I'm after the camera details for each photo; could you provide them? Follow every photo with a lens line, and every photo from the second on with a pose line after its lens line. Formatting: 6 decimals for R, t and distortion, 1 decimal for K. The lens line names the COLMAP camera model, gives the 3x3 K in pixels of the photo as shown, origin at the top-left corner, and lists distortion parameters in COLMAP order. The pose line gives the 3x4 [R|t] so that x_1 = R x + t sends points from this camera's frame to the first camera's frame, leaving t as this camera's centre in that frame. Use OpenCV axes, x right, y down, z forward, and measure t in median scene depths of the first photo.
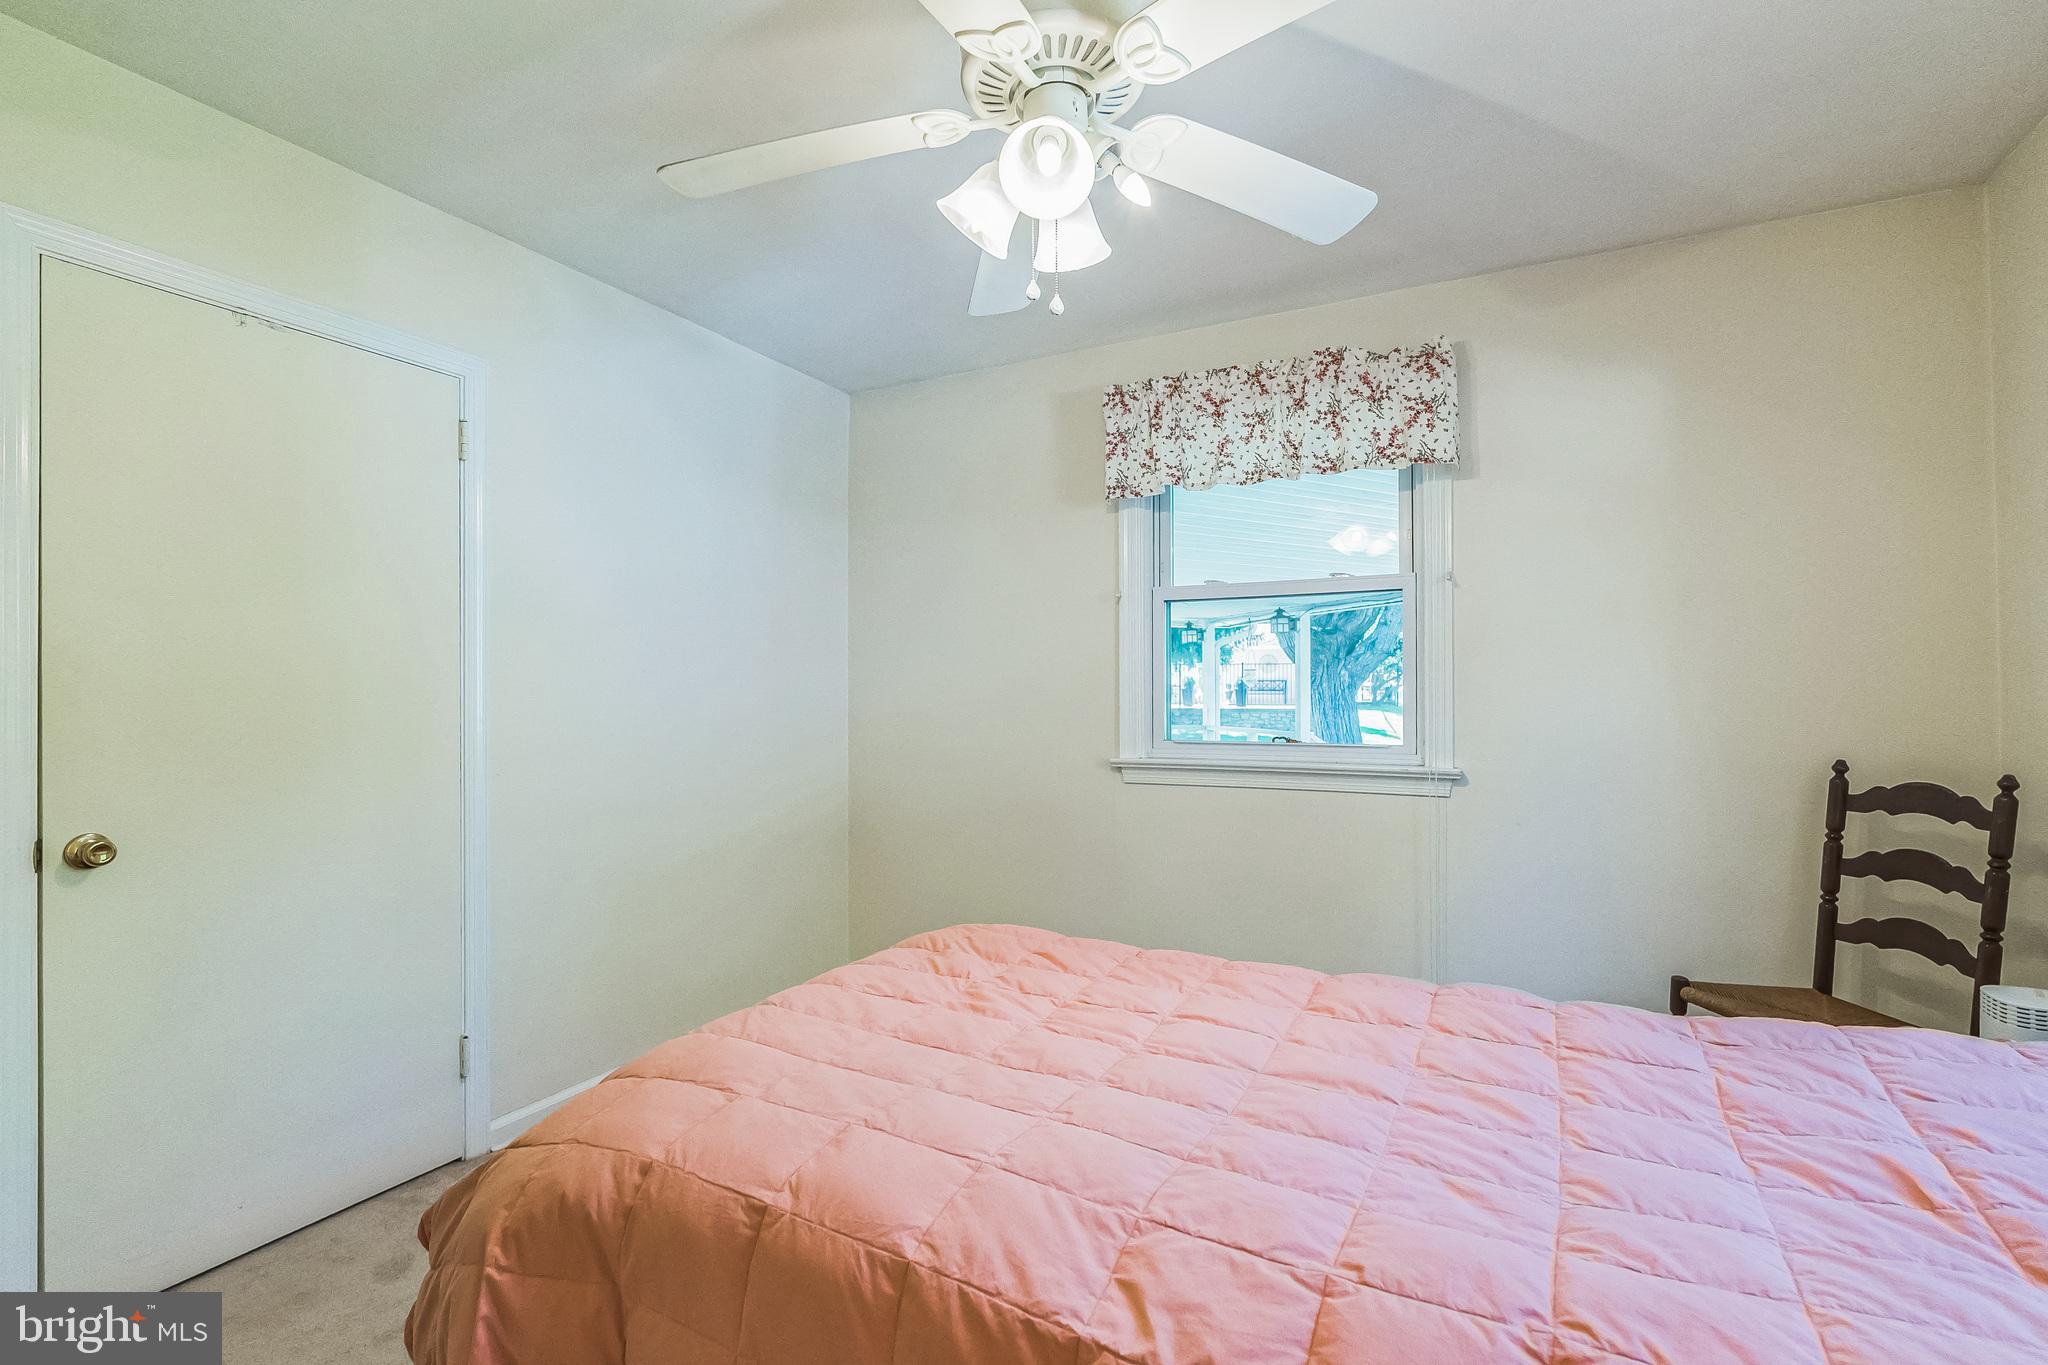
lens RADIAL K [[932.4, 0, 1030.4], [0, 932.4, 696.2], [0, 0, 1]] dist [-0.015058, -0.000414]
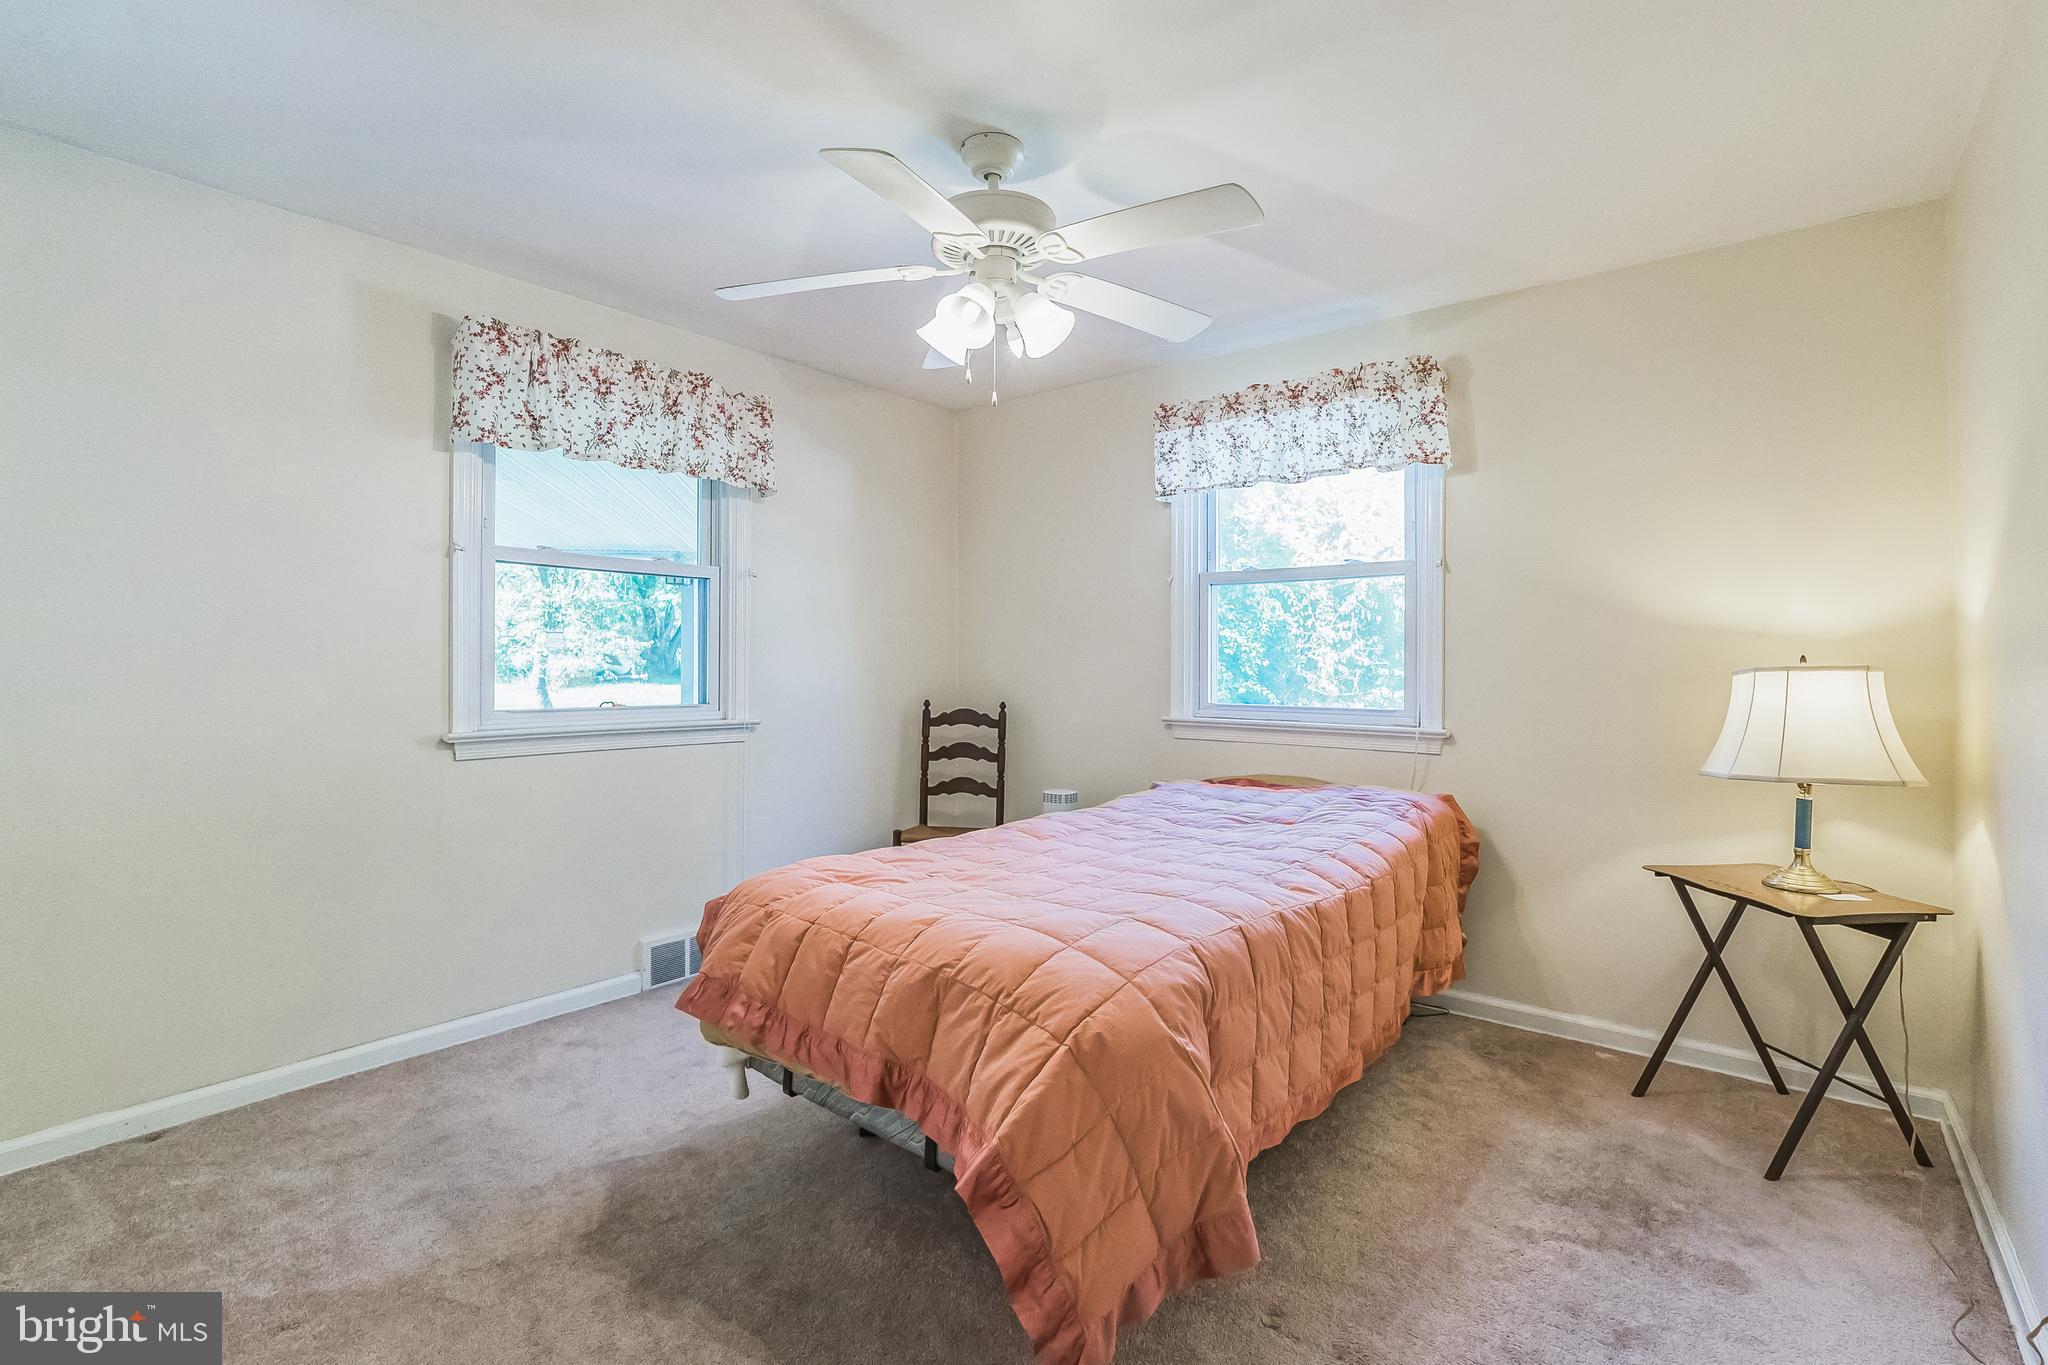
lens RADIAL K [[932.4, 0, 1032.7], [0, 932.4, 673.6], [0, 0, 1]] dist [-0.015058, -0.000414]
pose [[0.196992, -0.006855, 0.980381, -0.787523], [-0.006466, 0.999945, 0.008291, -0.000842], [-0.980384, -0.007972, 0.196937, 0.351116]]
